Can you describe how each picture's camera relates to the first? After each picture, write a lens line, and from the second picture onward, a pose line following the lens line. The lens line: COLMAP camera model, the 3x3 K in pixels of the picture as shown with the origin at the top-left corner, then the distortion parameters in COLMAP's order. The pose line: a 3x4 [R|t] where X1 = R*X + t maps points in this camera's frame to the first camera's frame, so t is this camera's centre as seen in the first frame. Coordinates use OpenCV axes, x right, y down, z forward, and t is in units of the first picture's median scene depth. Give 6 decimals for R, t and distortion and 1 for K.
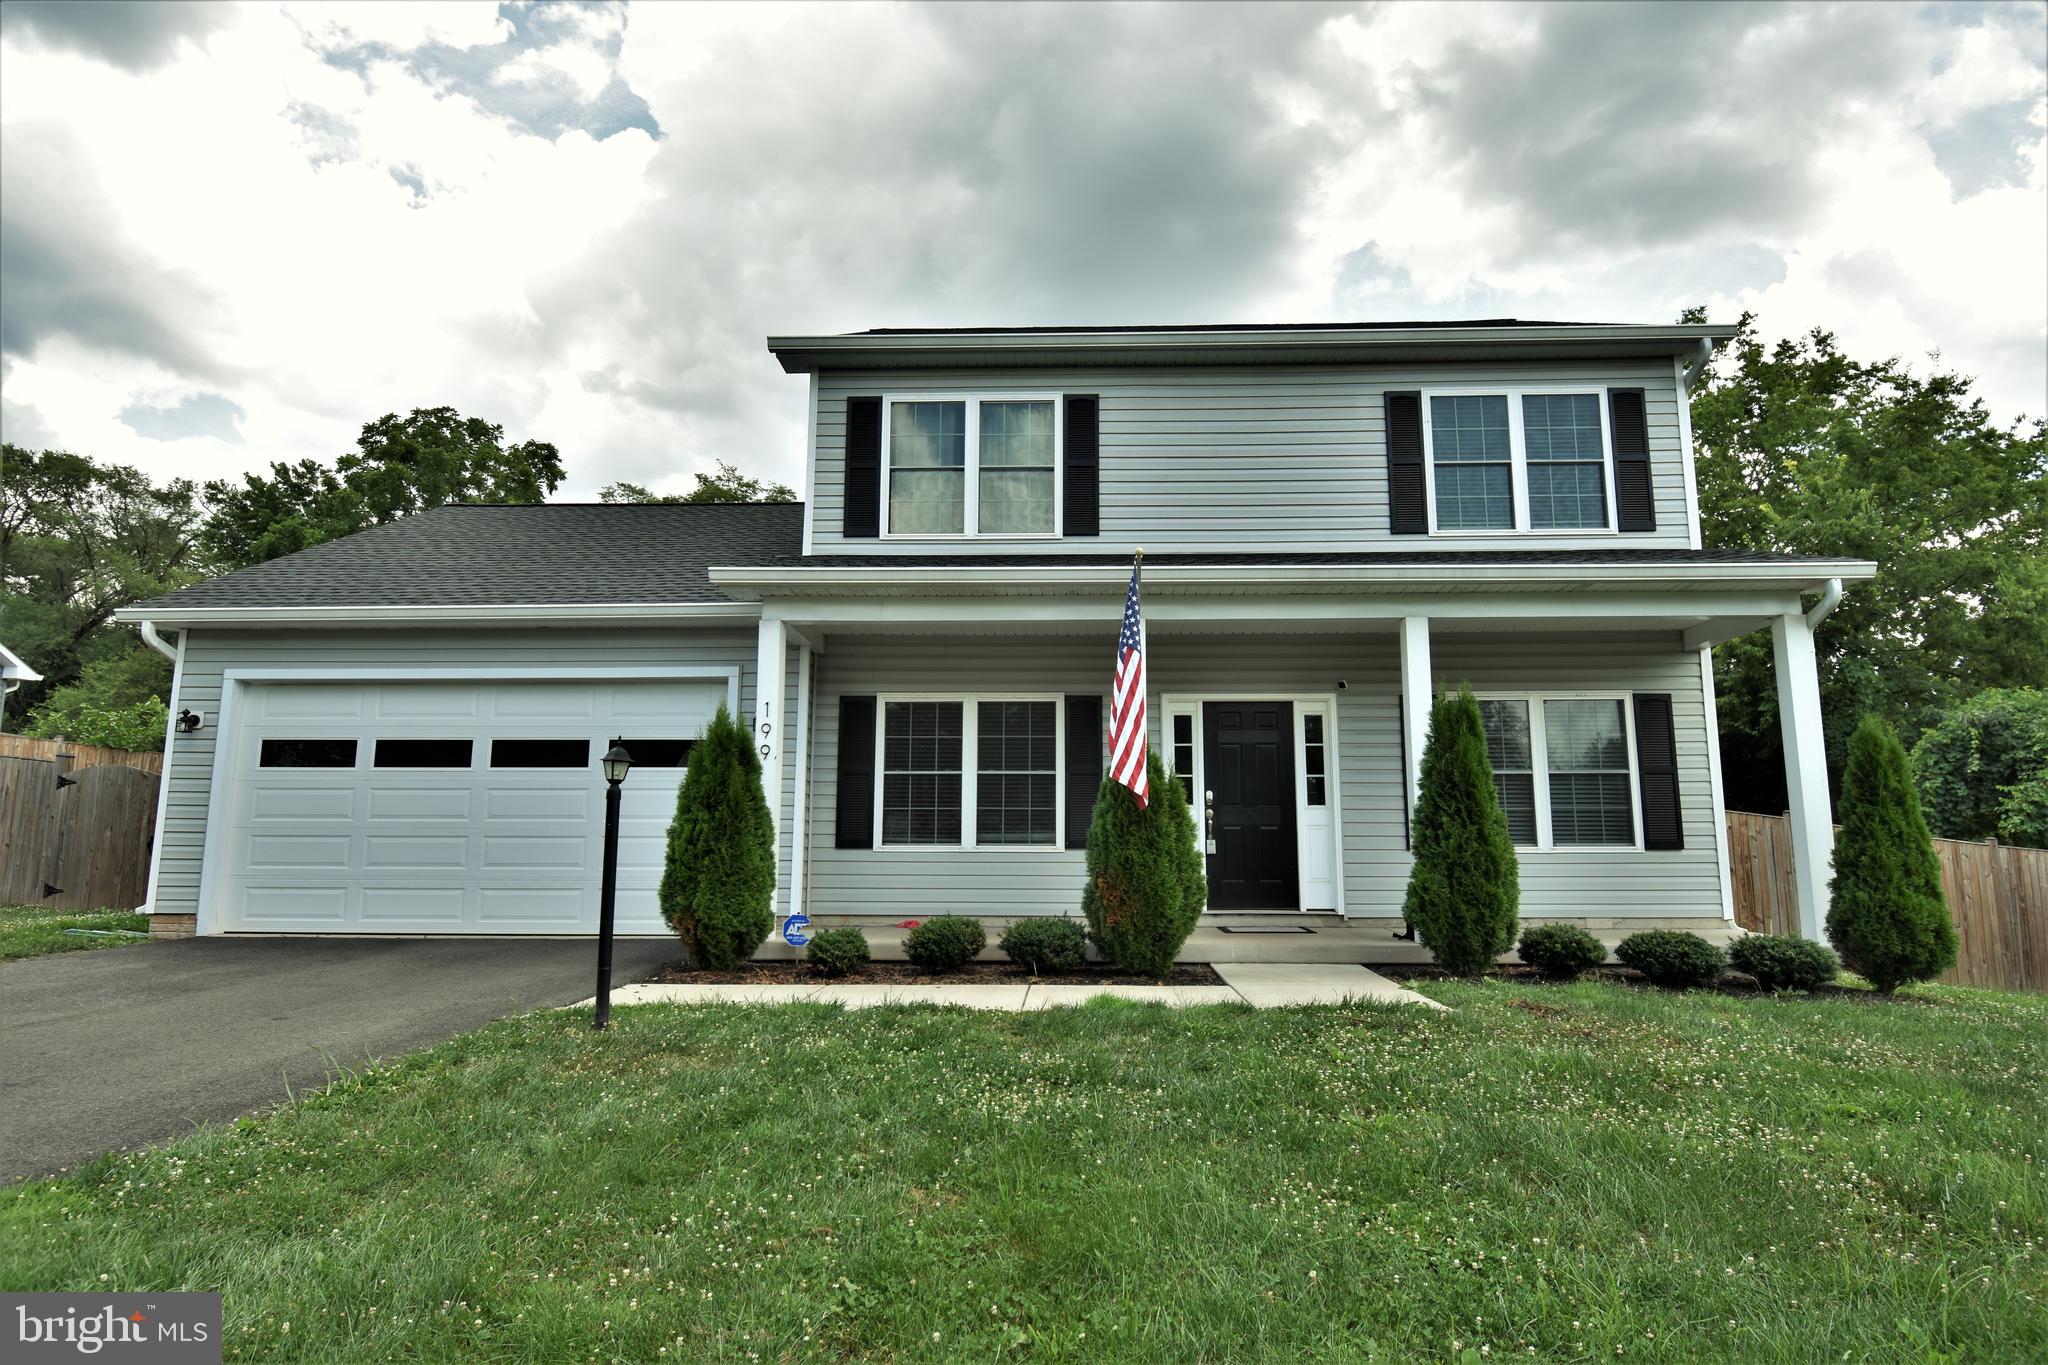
lens RADIAL K [[1169.3, 0, 1025.2], [0, 1169.3, 669.8], [0, 0, 1]] dist [0.010577, -0.027983]
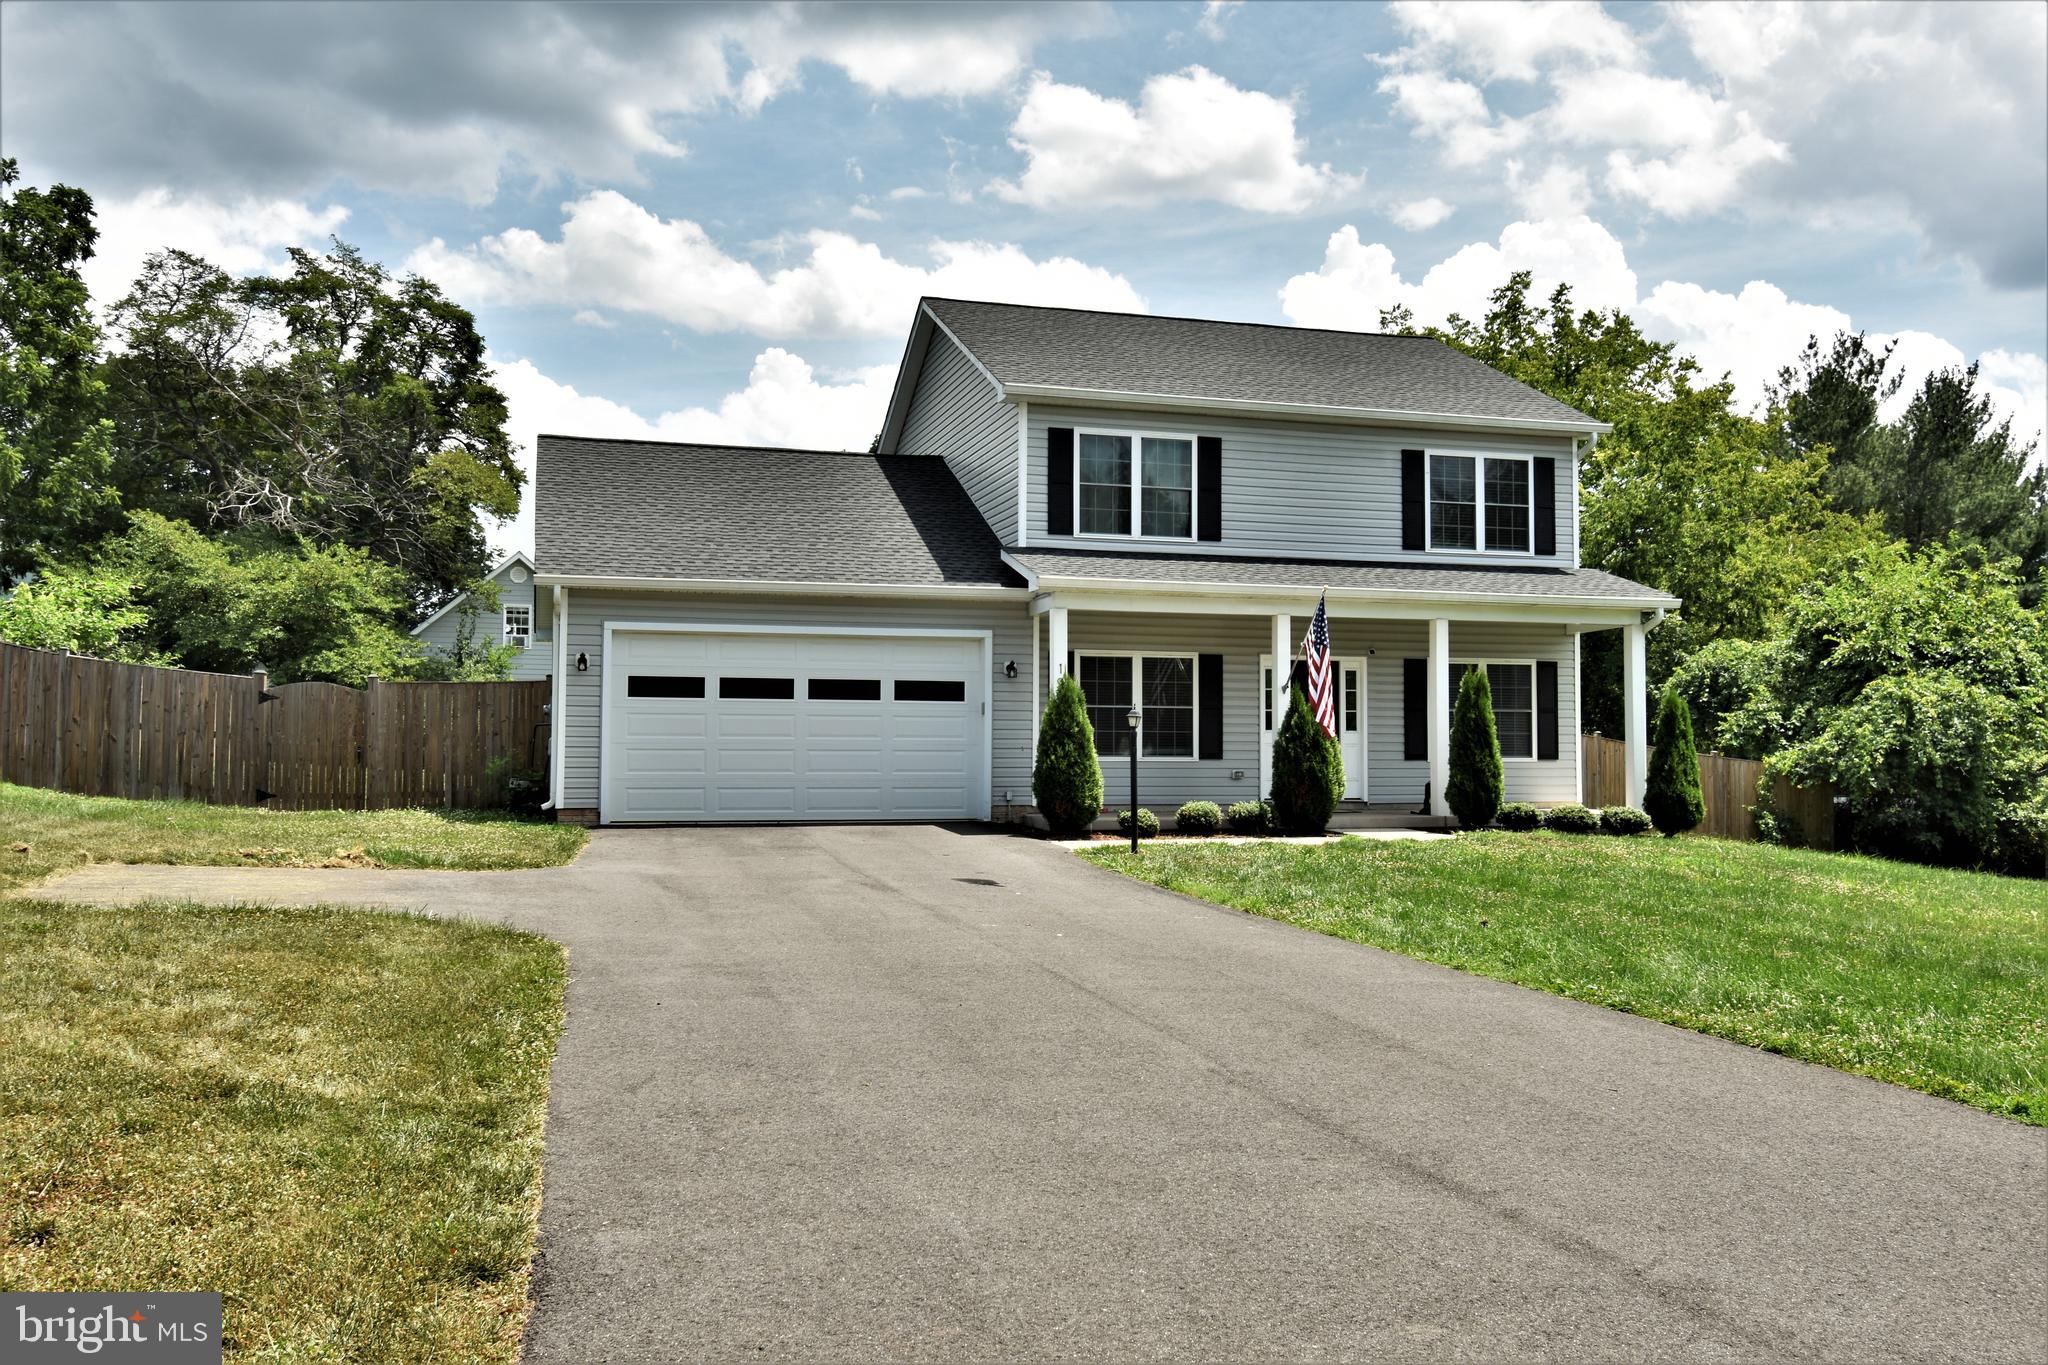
lens RADIAL K [[1676.8, 0, 1024.0], [0, 1676.8, 682.5], [0, 0, 1]] dist [0.002596, 0.000530]
pose [[0.949630, 0.014325, 0.313046, -0.810857], [-0.050500, 0.992894, 0.107755, -0.154055], [-0.309278, -0.118136, 0.943605, -0.883717]]
